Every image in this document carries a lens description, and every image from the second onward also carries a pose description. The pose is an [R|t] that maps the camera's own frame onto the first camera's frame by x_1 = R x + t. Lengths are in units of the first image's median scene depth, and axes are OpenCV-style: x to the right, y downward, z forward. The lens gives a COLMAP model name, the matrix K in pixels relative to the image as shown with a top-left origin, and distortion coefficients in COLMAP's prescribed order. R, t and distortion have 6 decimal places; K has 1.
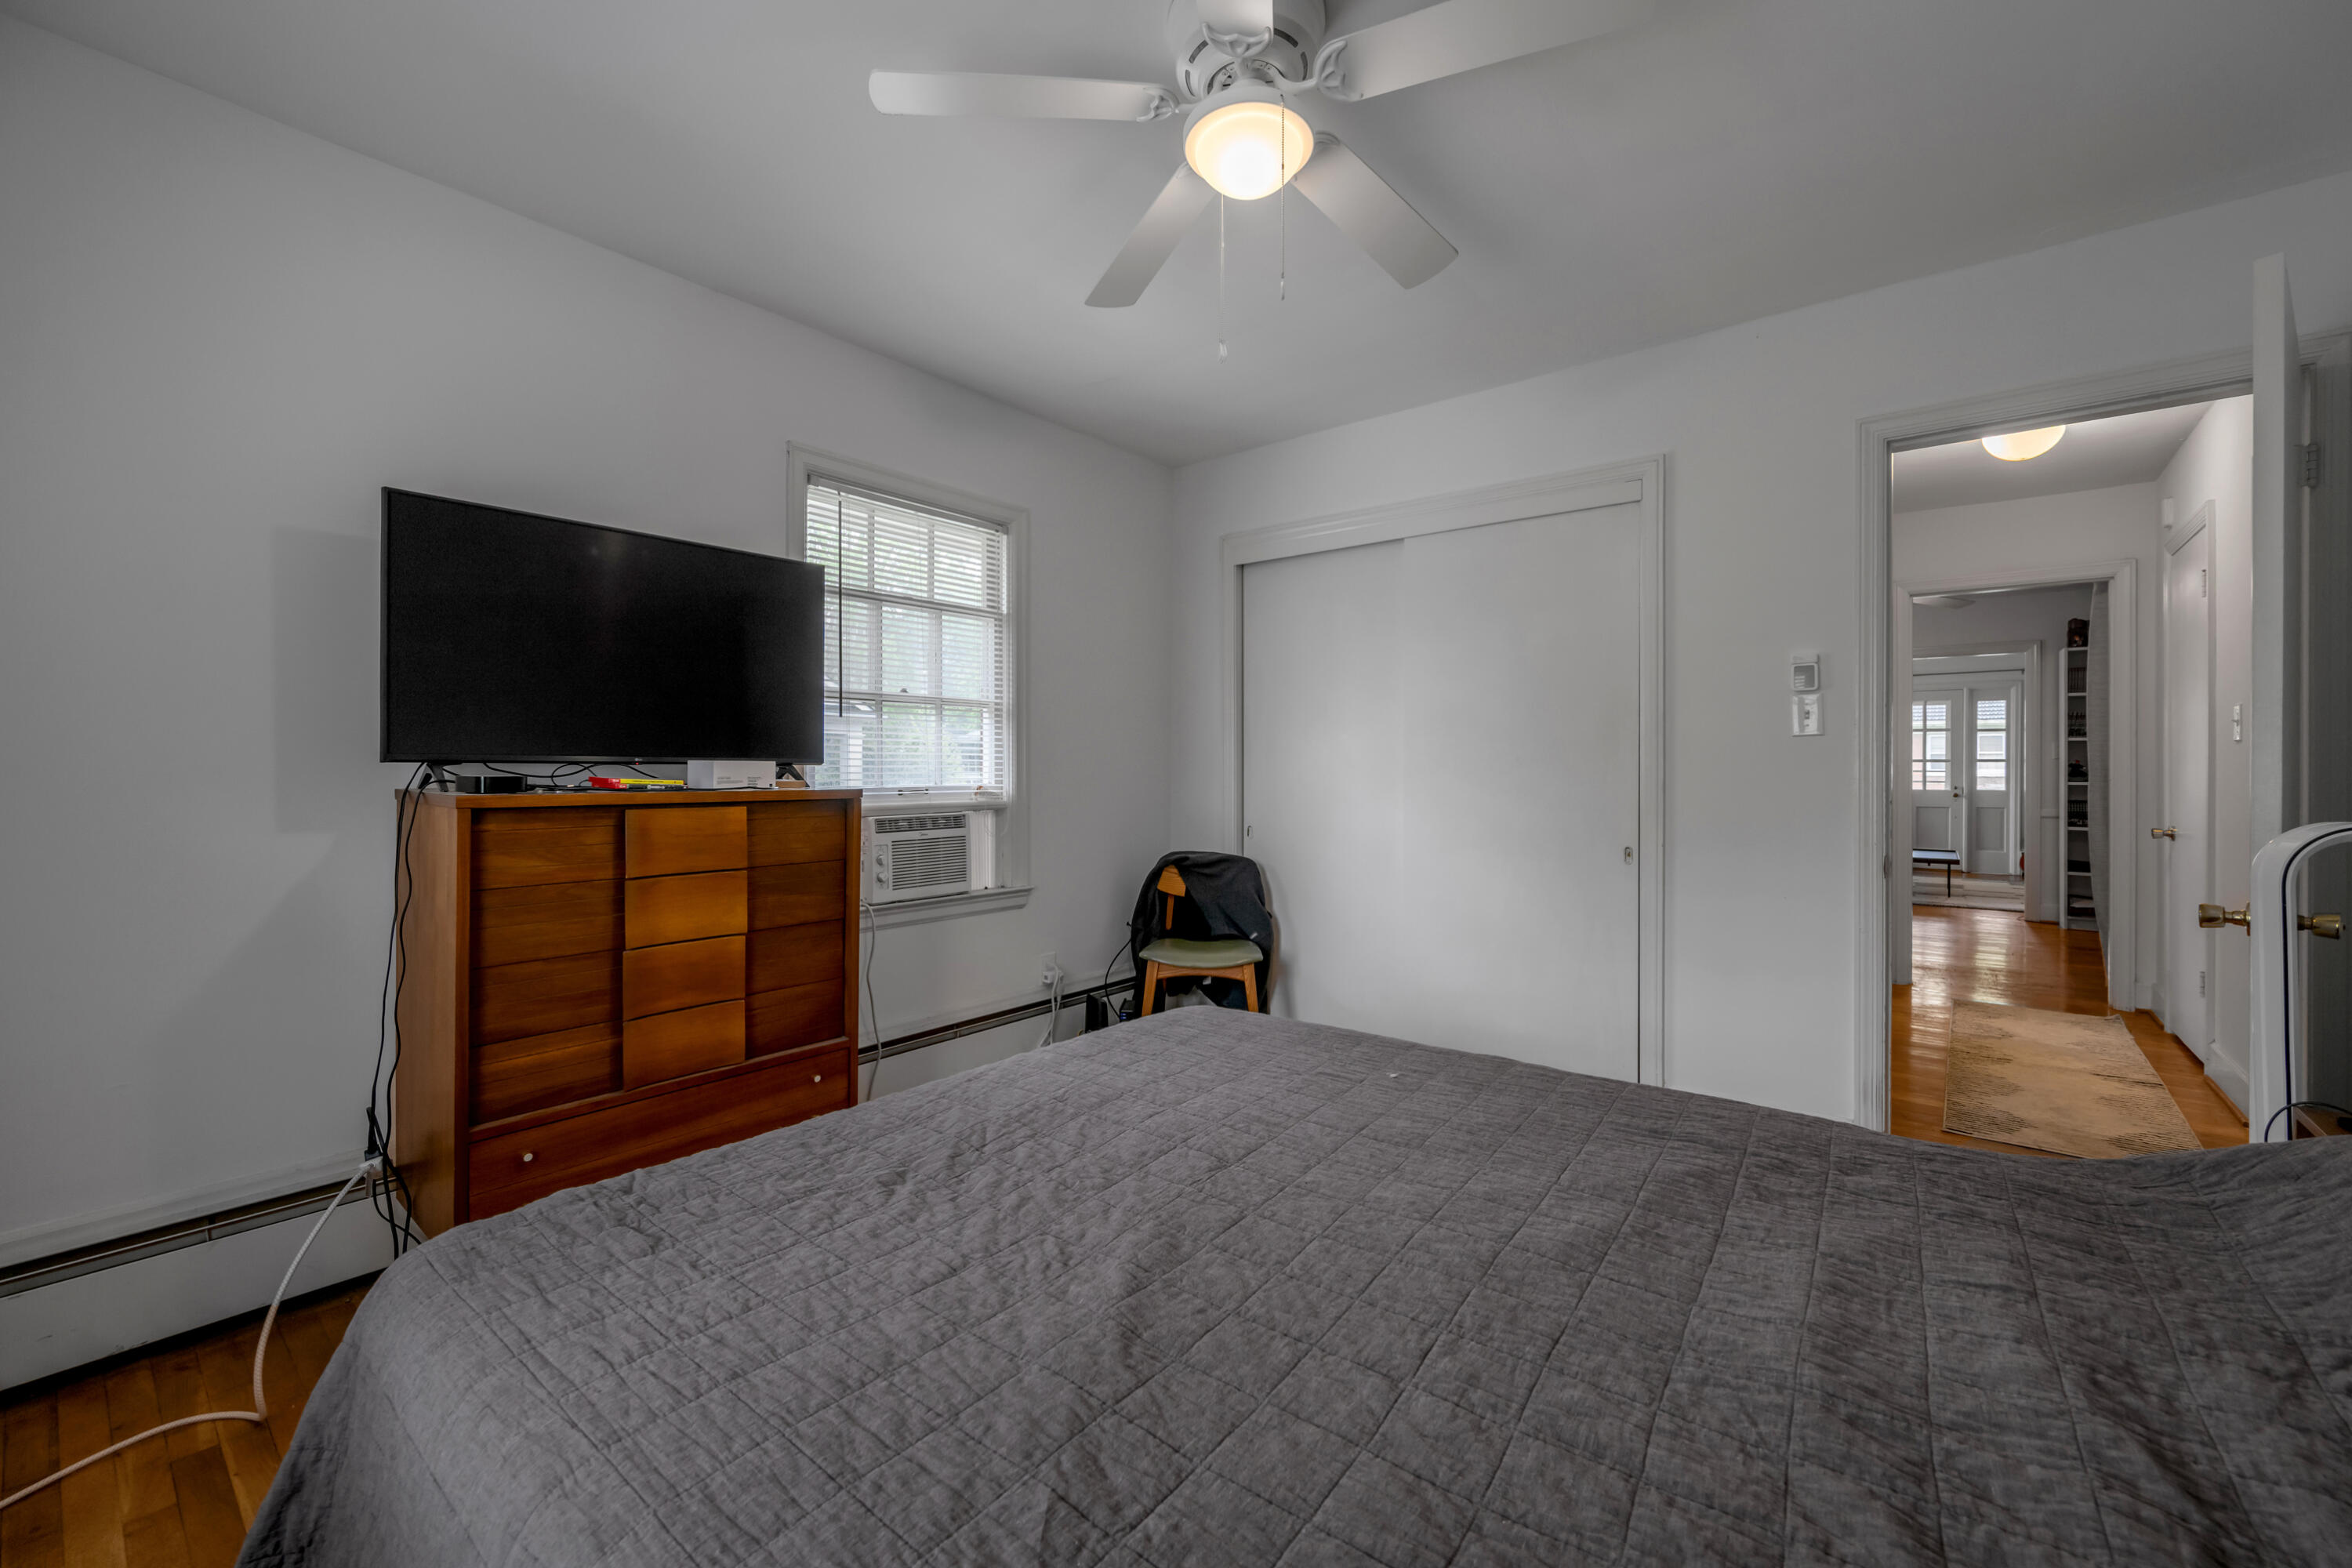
lens RADIAL K [[951.4, 0, 1165.1], [0, 951.4, 770.7], [0, 0, 1]] dist [0.000841, 0.000179]
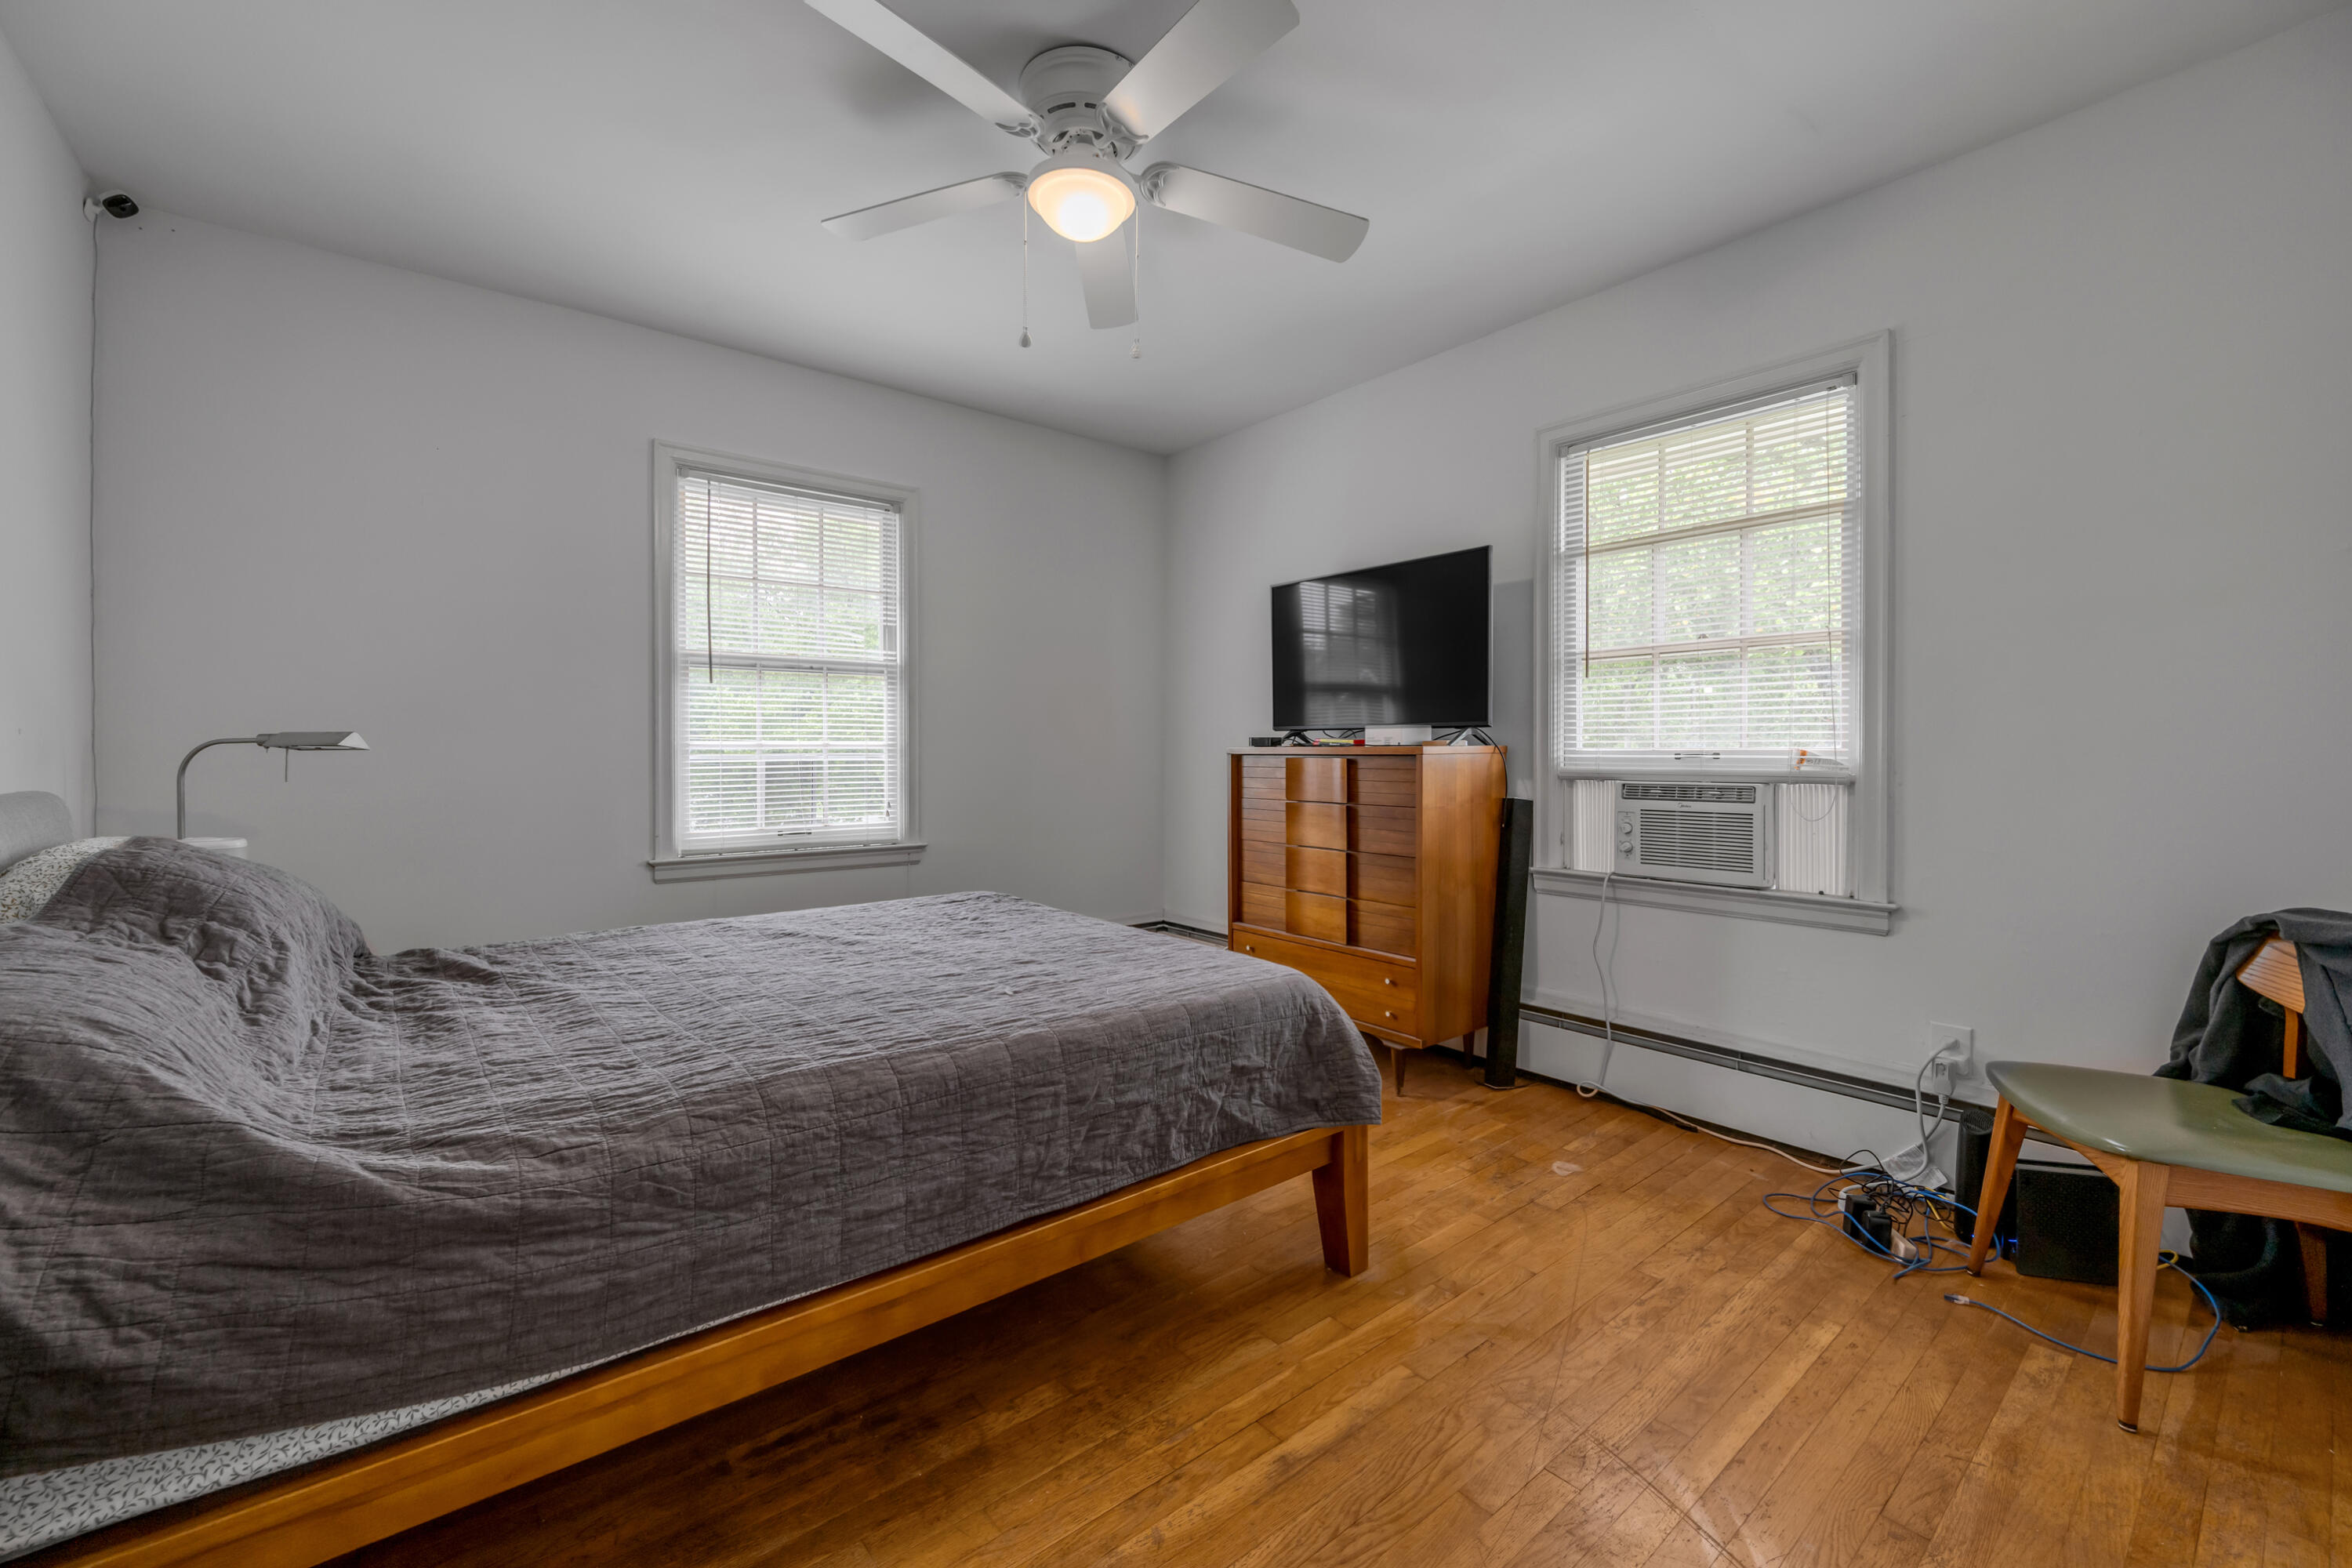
lens RADIAL K [[951.4, 0, 1179.5], [0, 951.4, 766.8], [0, 0, 1]] dist [0.000841, 0.000179]
pose [[-0.205429, 0.011422, -0.978605, 0.642898], [-0.004928, 0.999907, 0.012705, 0.022863], [0.978660, 0.007432, -0.205354, 0.706496]]
